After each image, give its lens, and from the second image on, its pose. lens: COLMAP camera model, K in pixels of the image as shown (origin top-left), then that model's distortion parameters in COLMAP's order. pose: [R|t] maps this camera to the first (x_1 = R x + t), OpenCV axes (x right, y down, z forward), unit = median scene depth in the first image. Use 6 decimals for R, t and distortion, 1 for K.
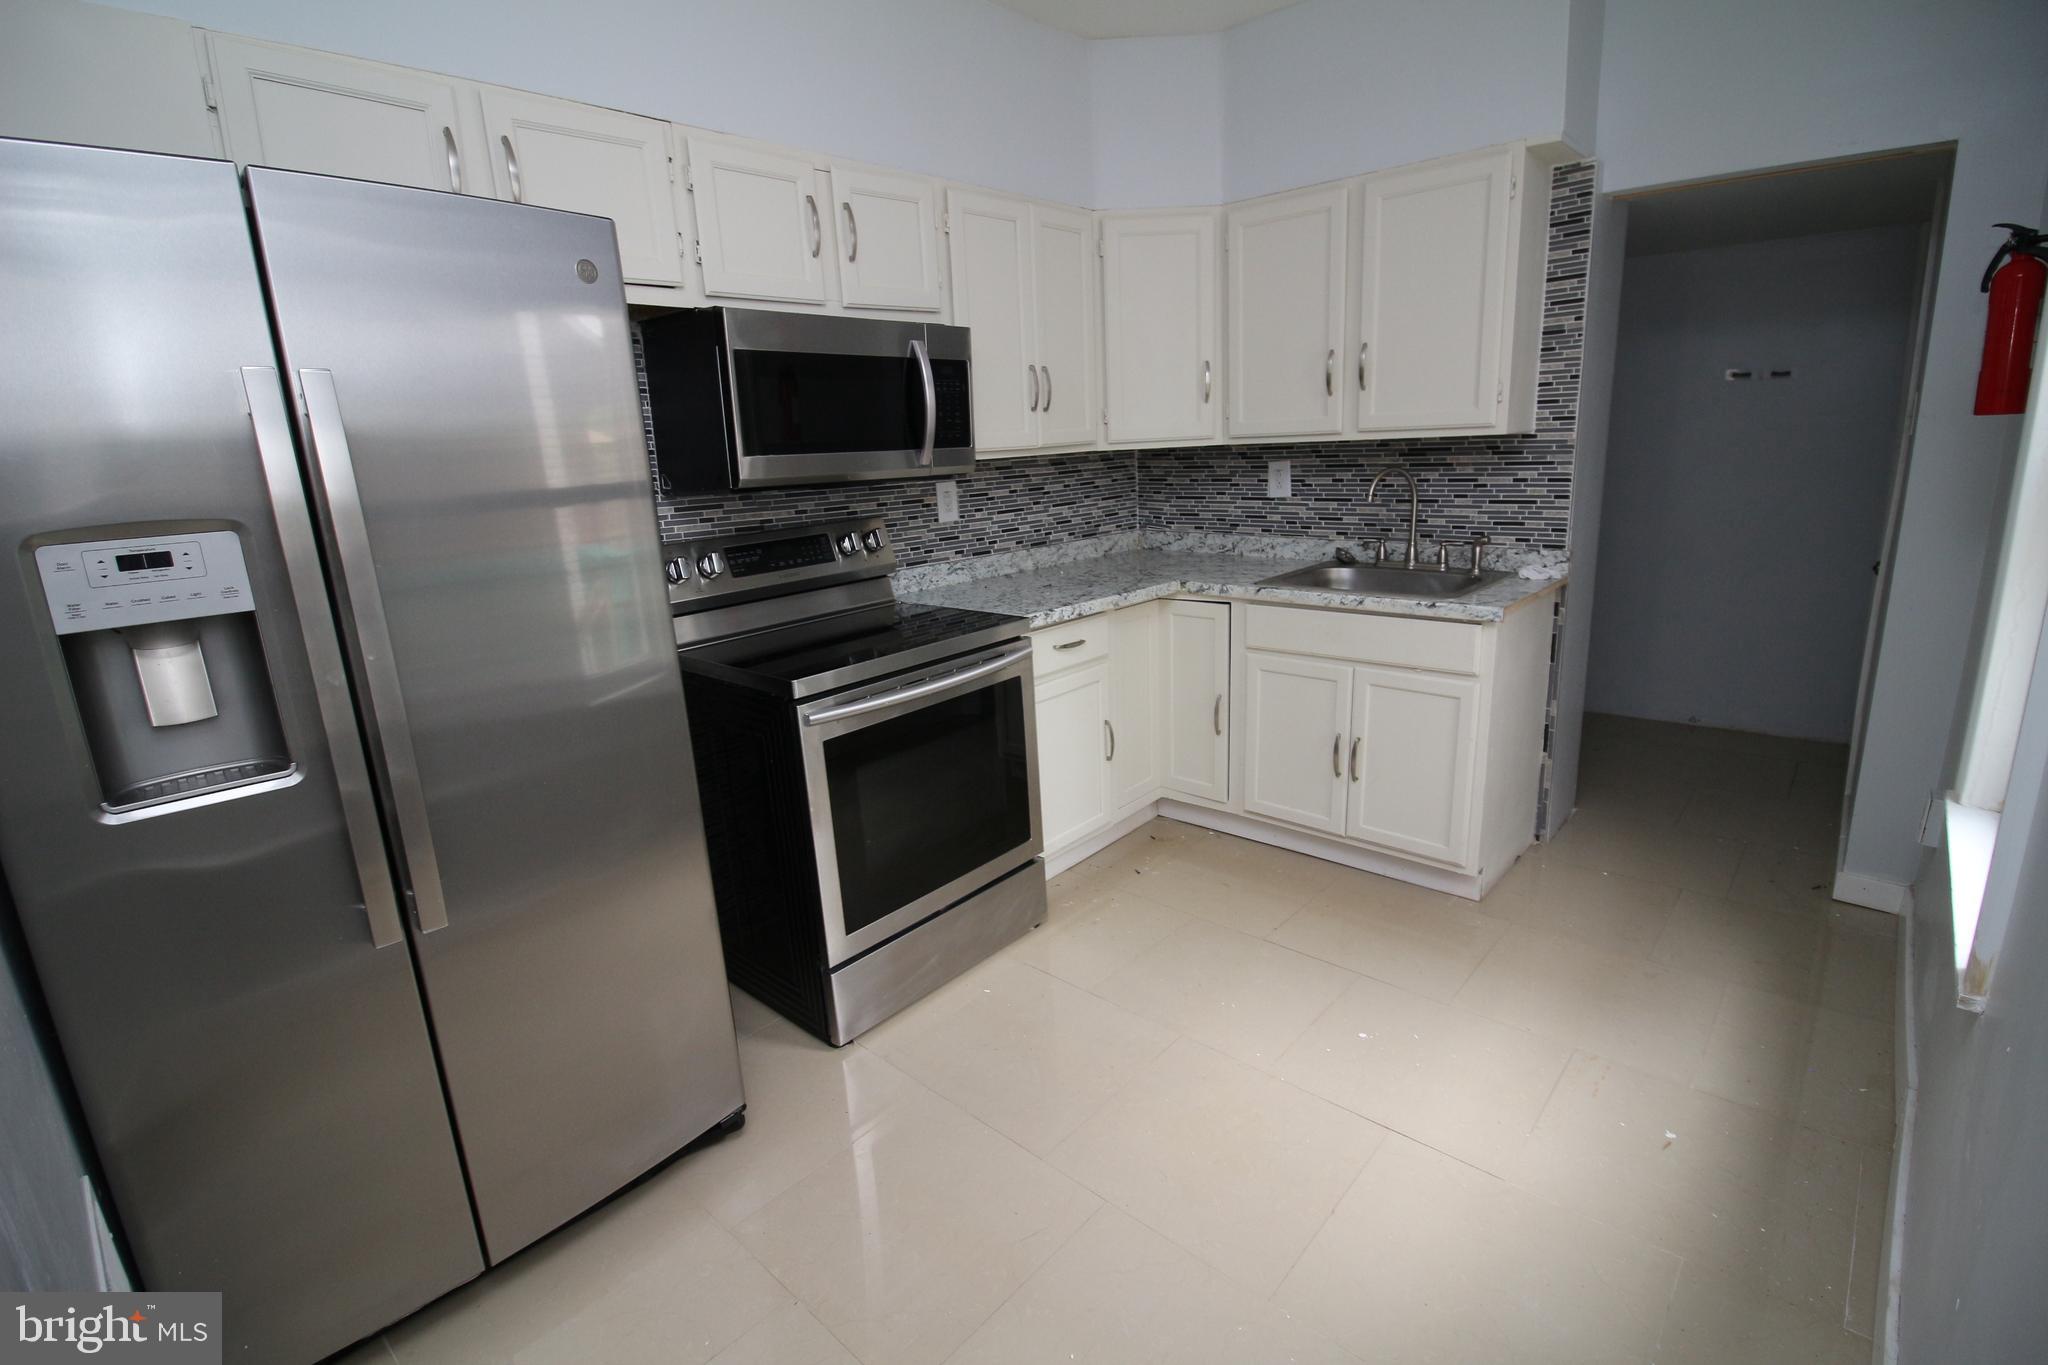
lens RADIAL K [[953.9, 0, 1022.9], [0, 953.9, 668.8], [0, 0, 1]] dist [-0.012869, -0.000671]
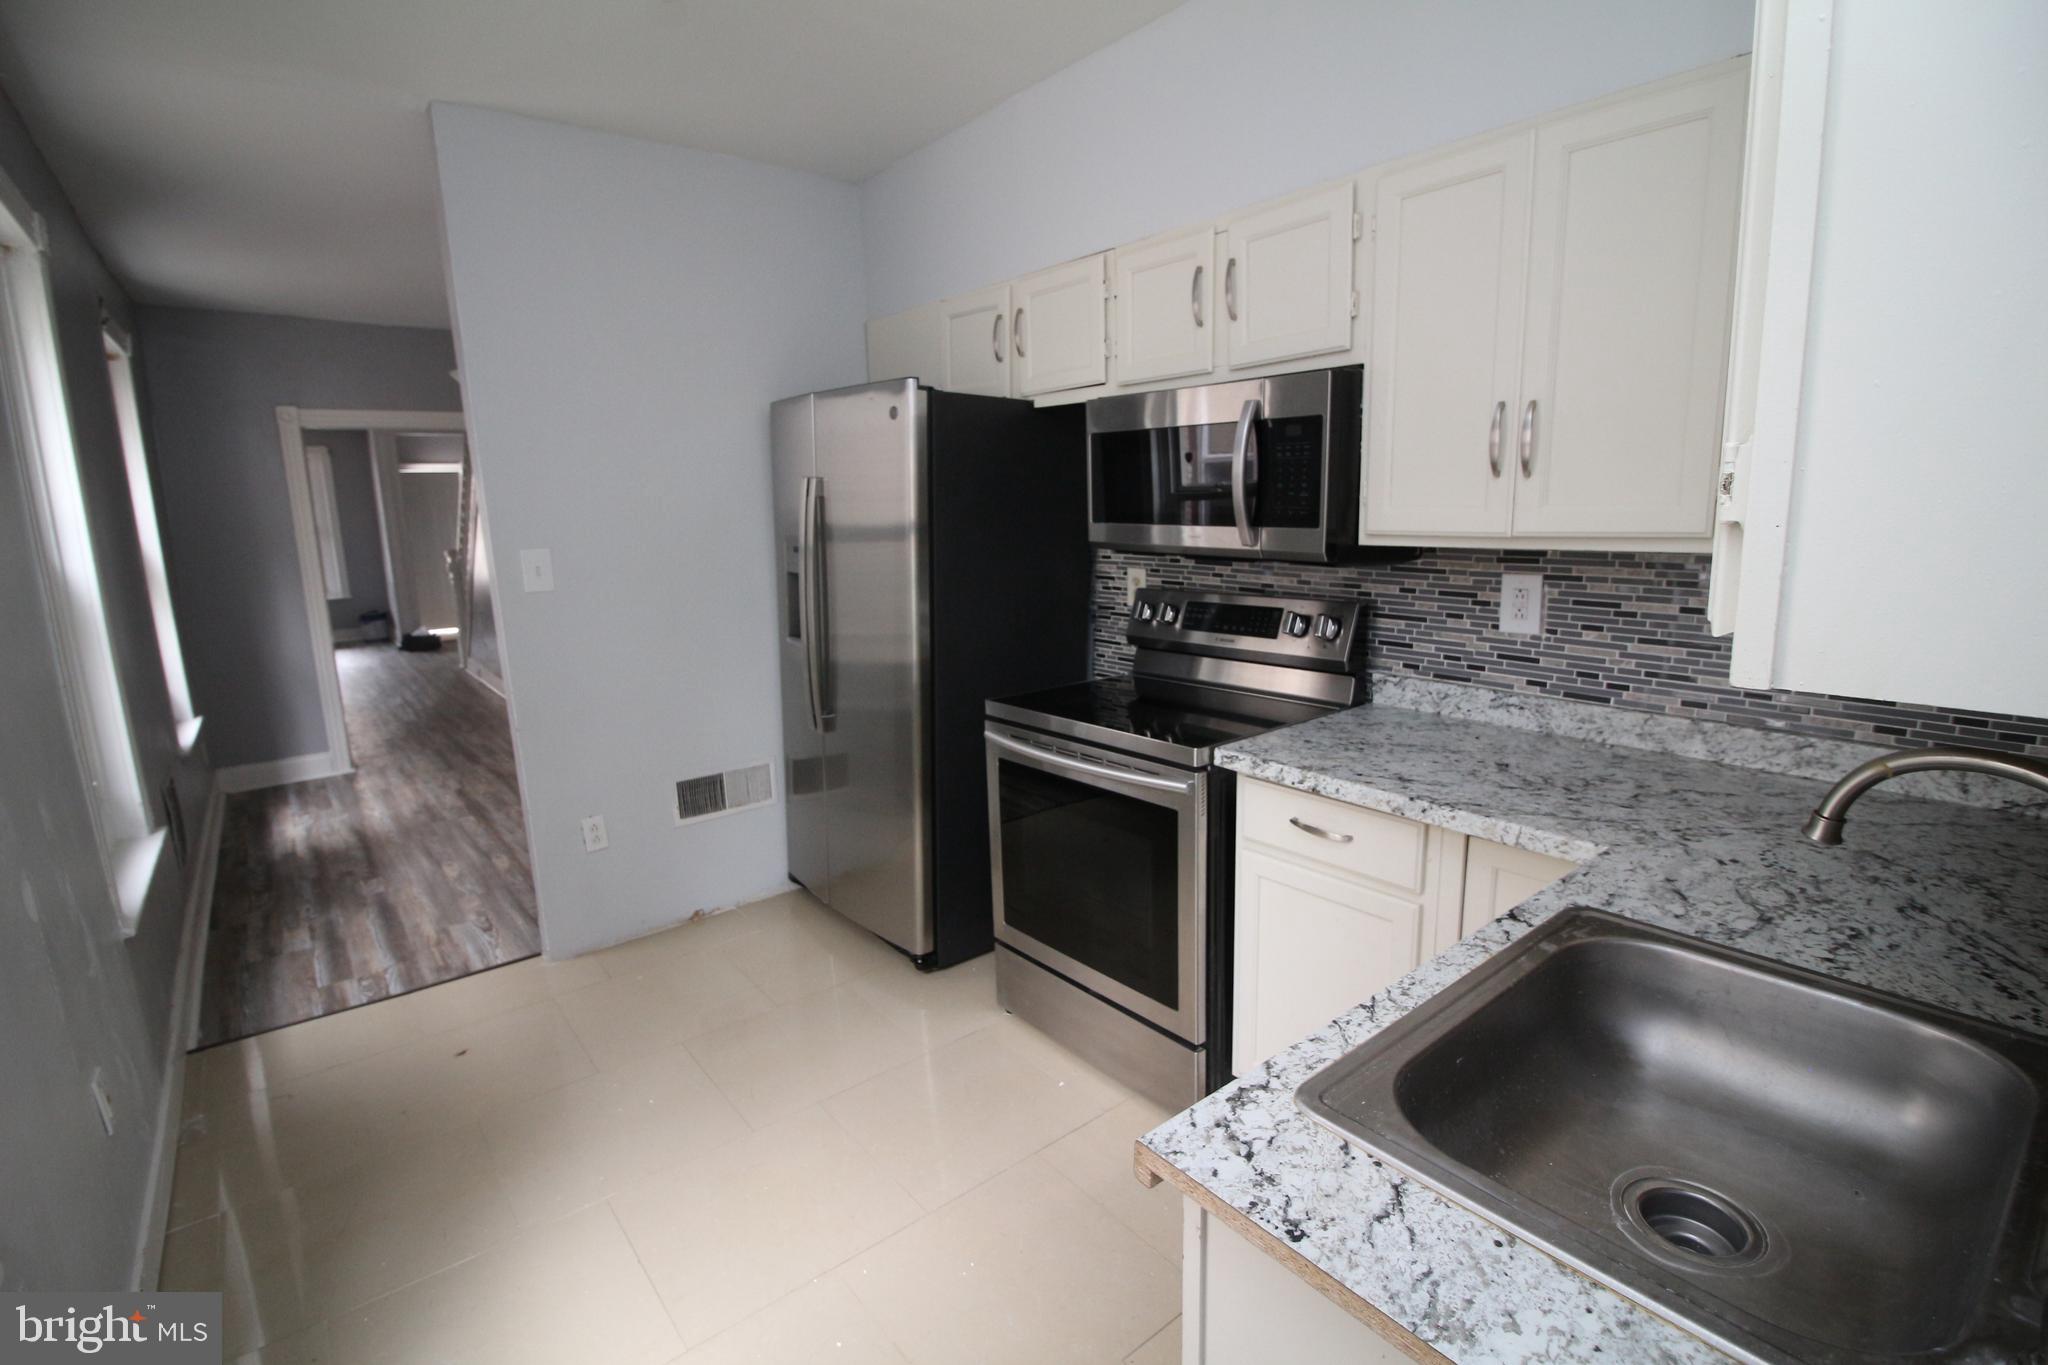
lens RADIAL K [[953.9, 0, 1023.8], [0, 953.9, 683.3], [0, 0, 1]] dist [-0.012869, -0.000671]
pose [[-0.148639, 0.239344, -0.959490, 0.666028], [-0.203306, 0.942145, 0.266512, -0.246125], [0.967767, 0.234685, -0.091380, 0.793753]]
